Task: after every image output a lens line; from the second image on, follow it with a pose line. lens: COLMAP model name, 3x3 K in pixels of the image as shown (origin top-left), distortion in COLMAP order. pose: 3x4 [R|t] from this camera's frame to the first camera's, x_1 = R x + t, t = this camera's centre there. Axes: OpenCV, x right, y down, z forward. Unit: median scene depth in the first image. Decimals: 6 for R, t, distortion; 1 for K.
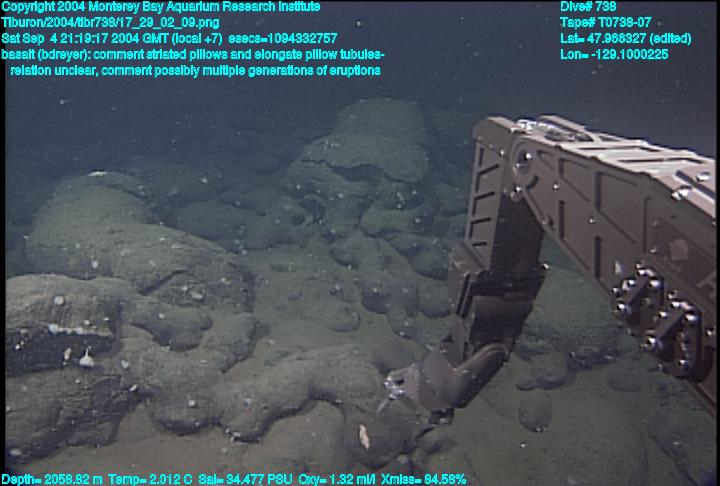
lens RADIAL K [[500.8, 0, 360.0], [0, 500.8, 243.0], [0, 0, 1]] dist [-0.027876, 0.078805]
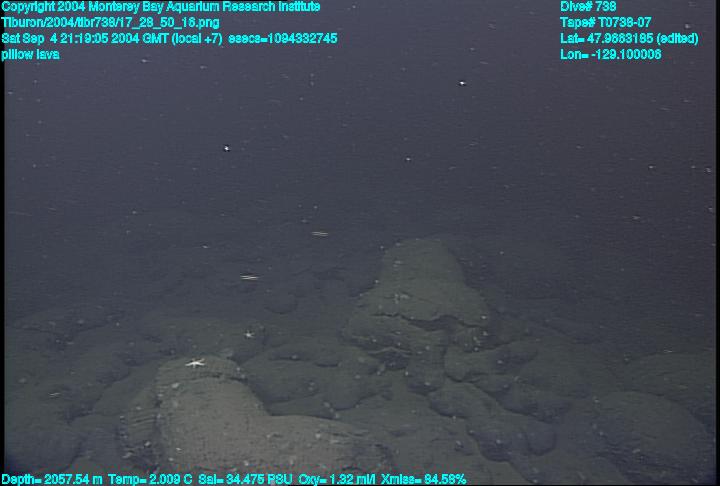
lens RADIAL K [[500.8, 0, 360.0], [0, 500.8, 243.0], [0, 0, 1]] dist [-0.027876, 0.078805]
pose [[0.964777, -0.096090, 0.244890, -0.416002], [0.127430, 0.985101, -0.115492, -0.209291], [-0.230144, 0.142631, 0.962648, -0.032909]]
